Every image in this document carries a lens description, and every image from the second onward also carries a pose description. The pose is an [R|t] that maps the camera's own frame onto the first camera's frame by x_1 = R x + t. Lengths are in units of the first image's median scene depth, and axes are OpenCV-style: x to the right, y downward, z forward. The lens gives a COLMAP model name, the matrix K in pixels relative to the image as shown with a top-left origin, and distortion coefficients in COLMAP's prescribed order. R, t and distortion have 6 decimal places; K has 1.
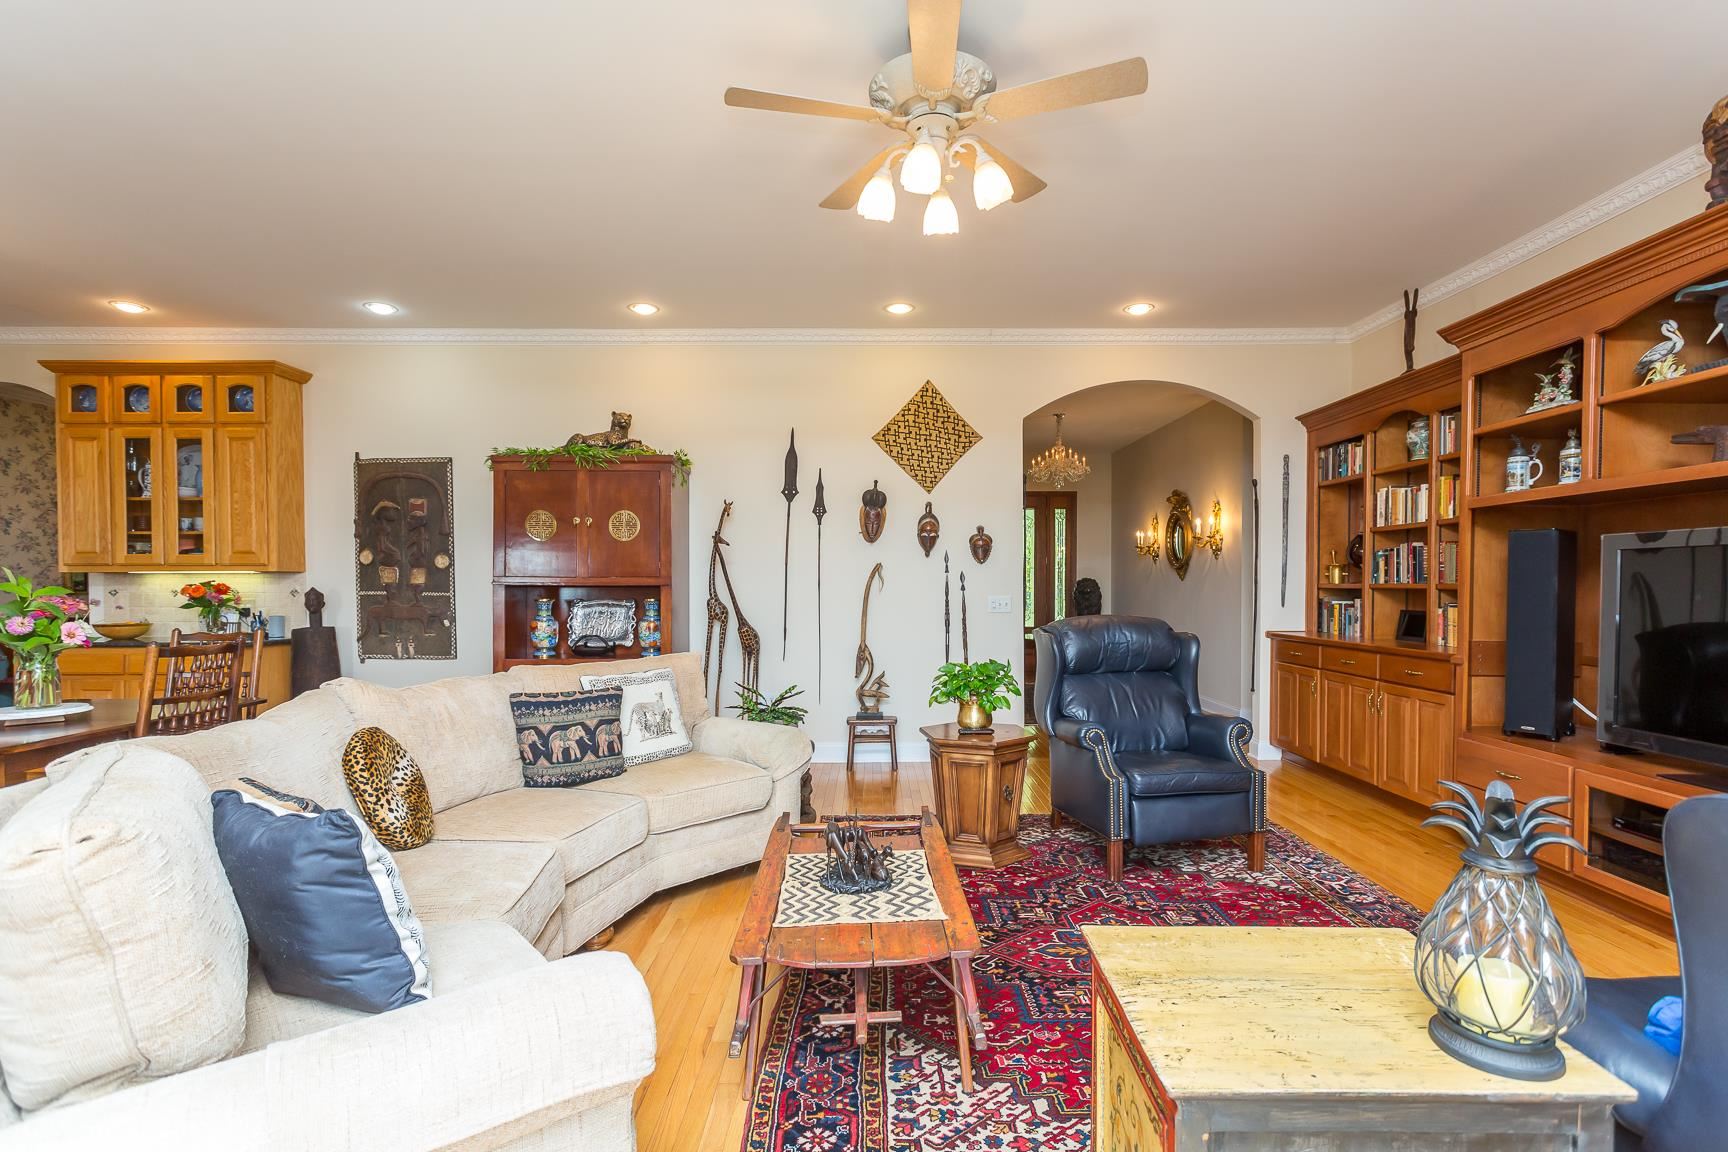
lens RADIAL K [[837.3, 0, 931.7], [0, 837.3, 585.4], [0, 0, 1]] dist [-0.003020, 0.002755]
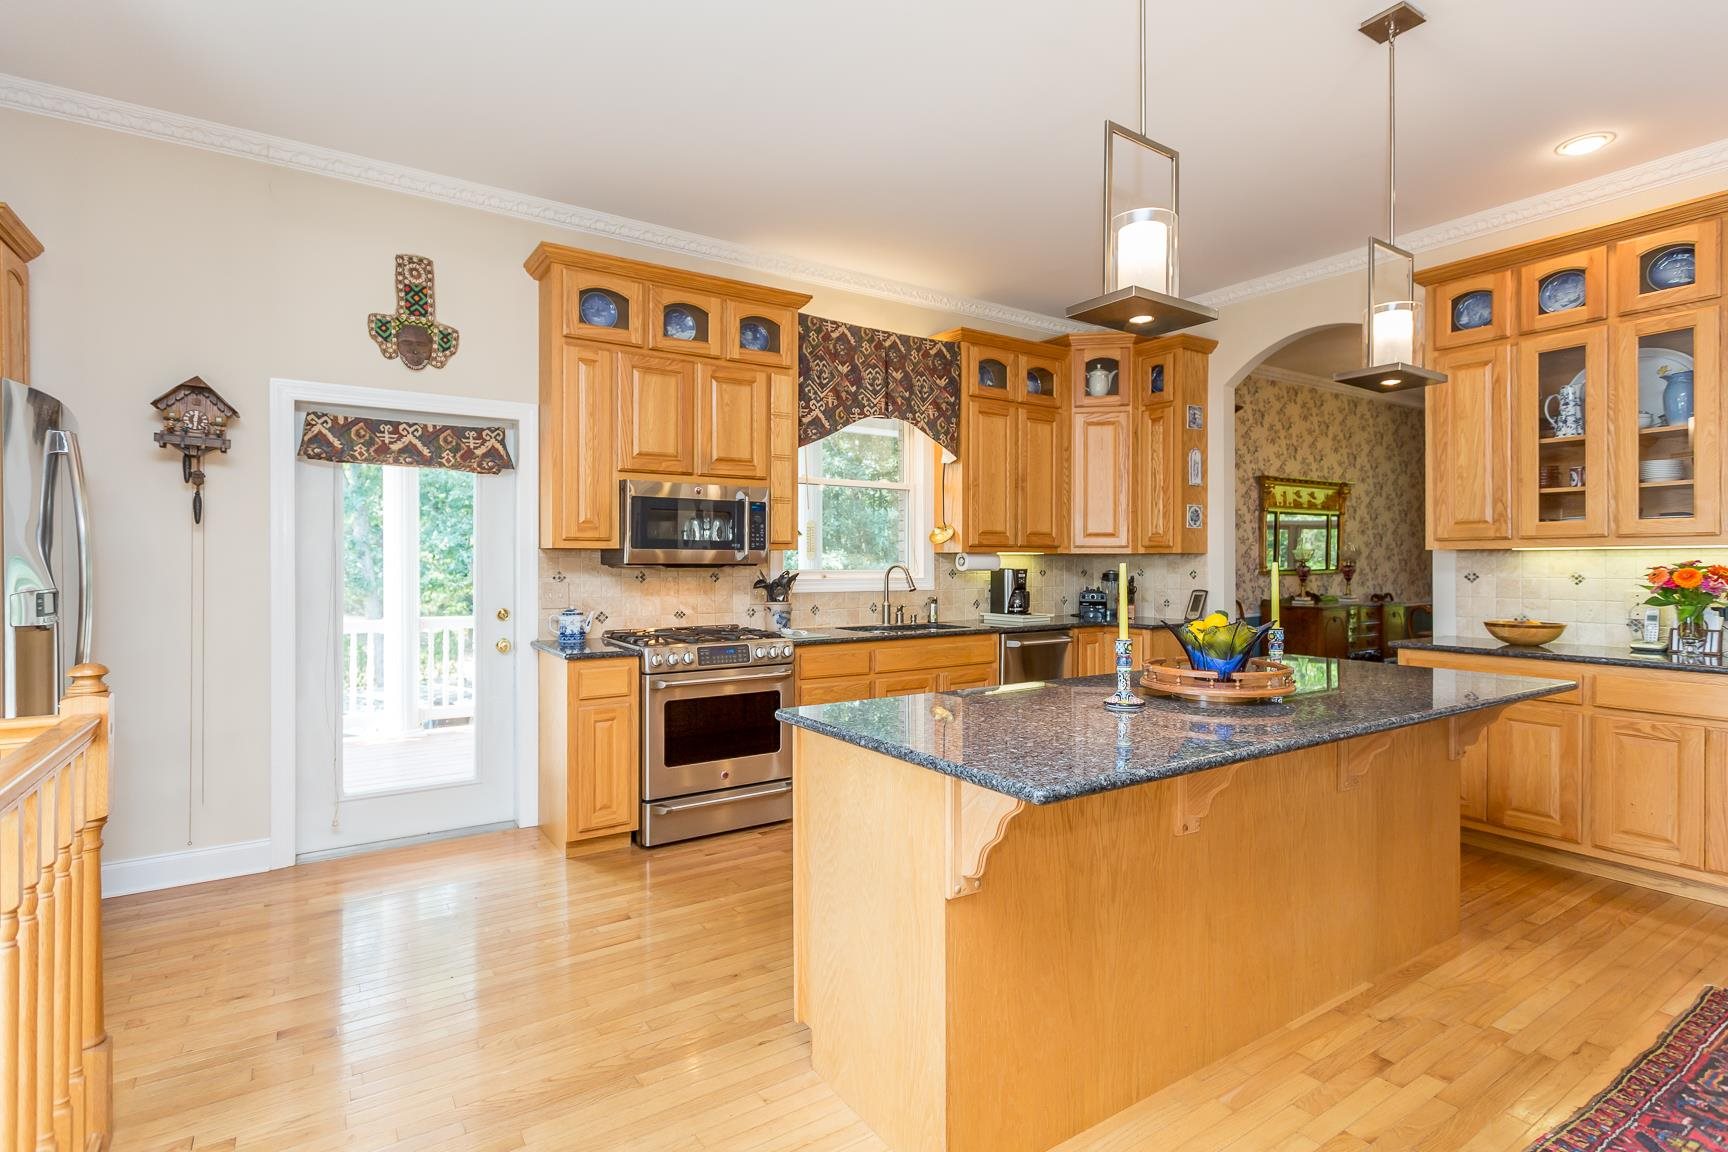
lens RADIAL K [[837.3, 0, 834.0], [0, 837.3, 568.0], [0, 0, 1]] dist [-0.003020, 0.002755]
pose [[0.520384, 0.008502, -0.853890, -0.673220], [-0.003977, 0.999964, 0.007533, -0.002543], [0.853923, -0.000524, 0.520399, 0.148259]]
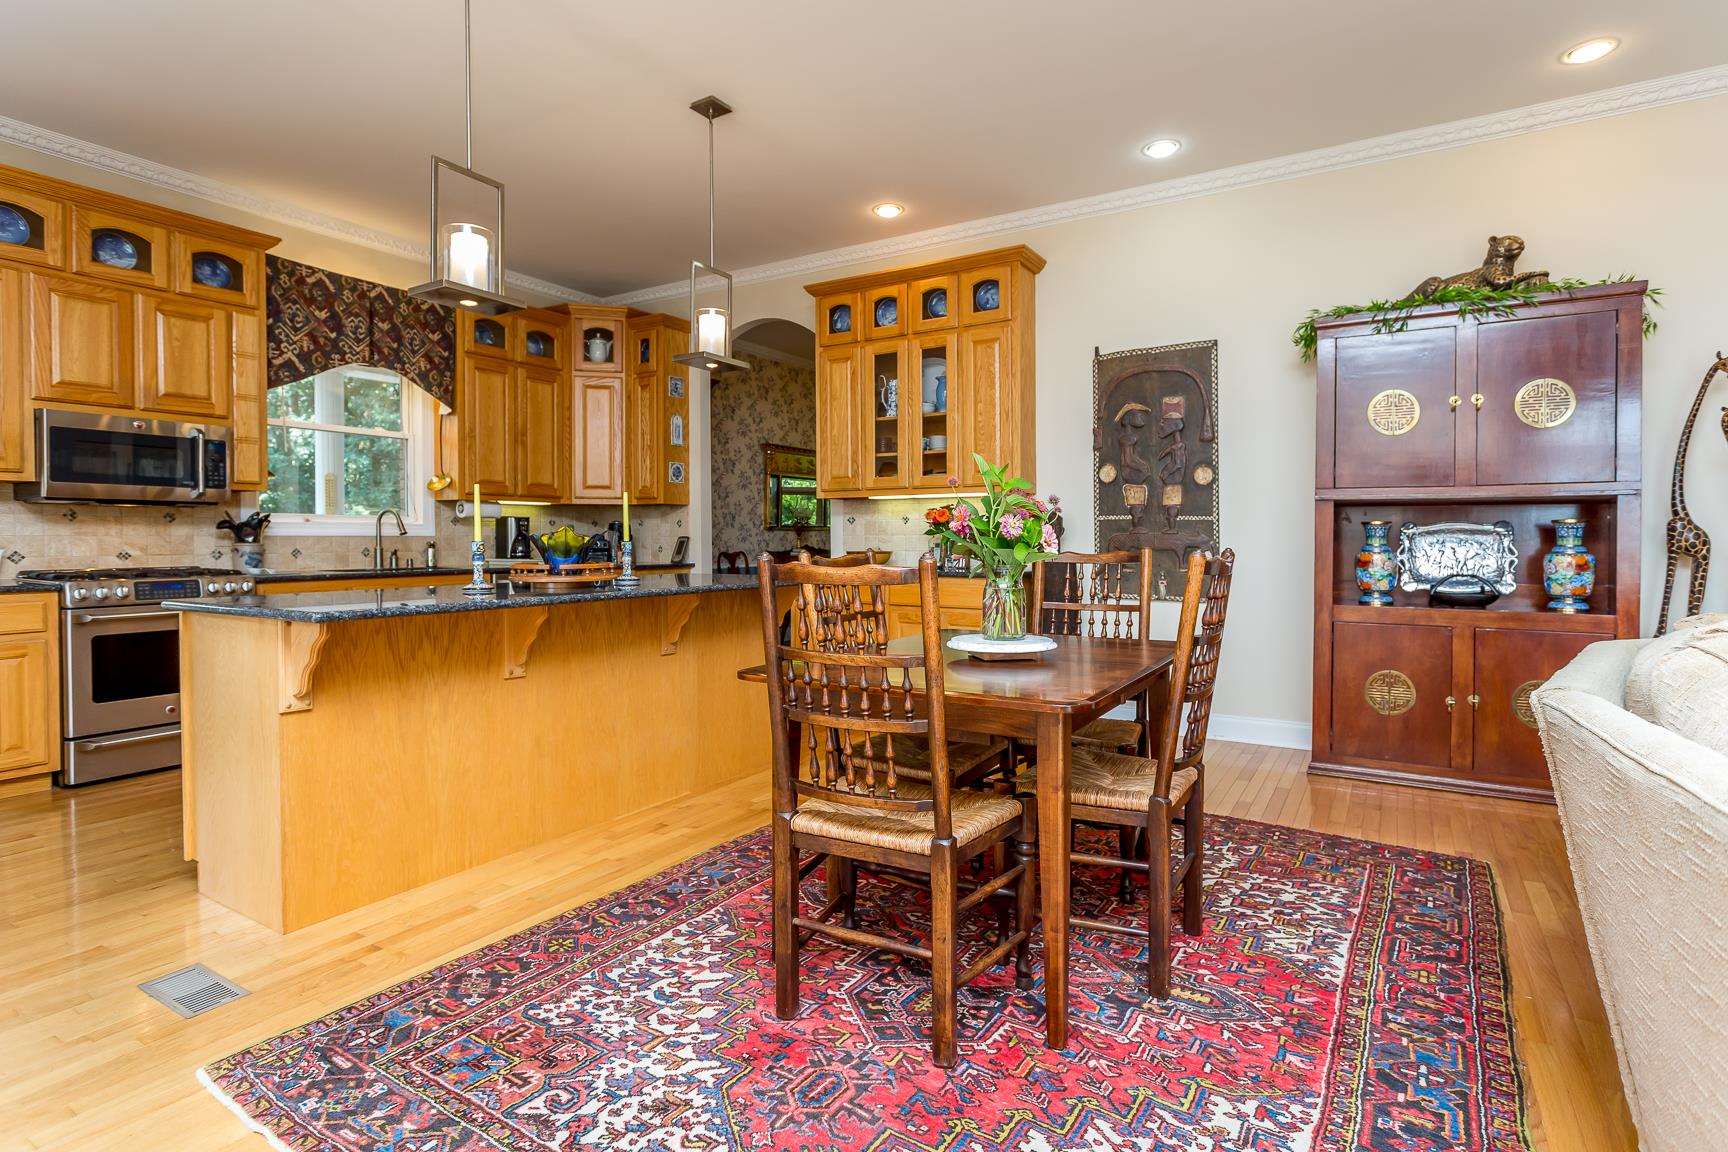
lens RADIAL K [[908.2, 0, 845.1], [0, 908.2, 560.6], [0, 0, 1]] dist [-0.008231, 0.004802]
pose [[0.825366, 0.015692, -0.564379, -0.404349], [-0.004796, 0.999772, 0.020784, 0.035575], [0.564577, -0.014448, 0.825254, 0.127385]]
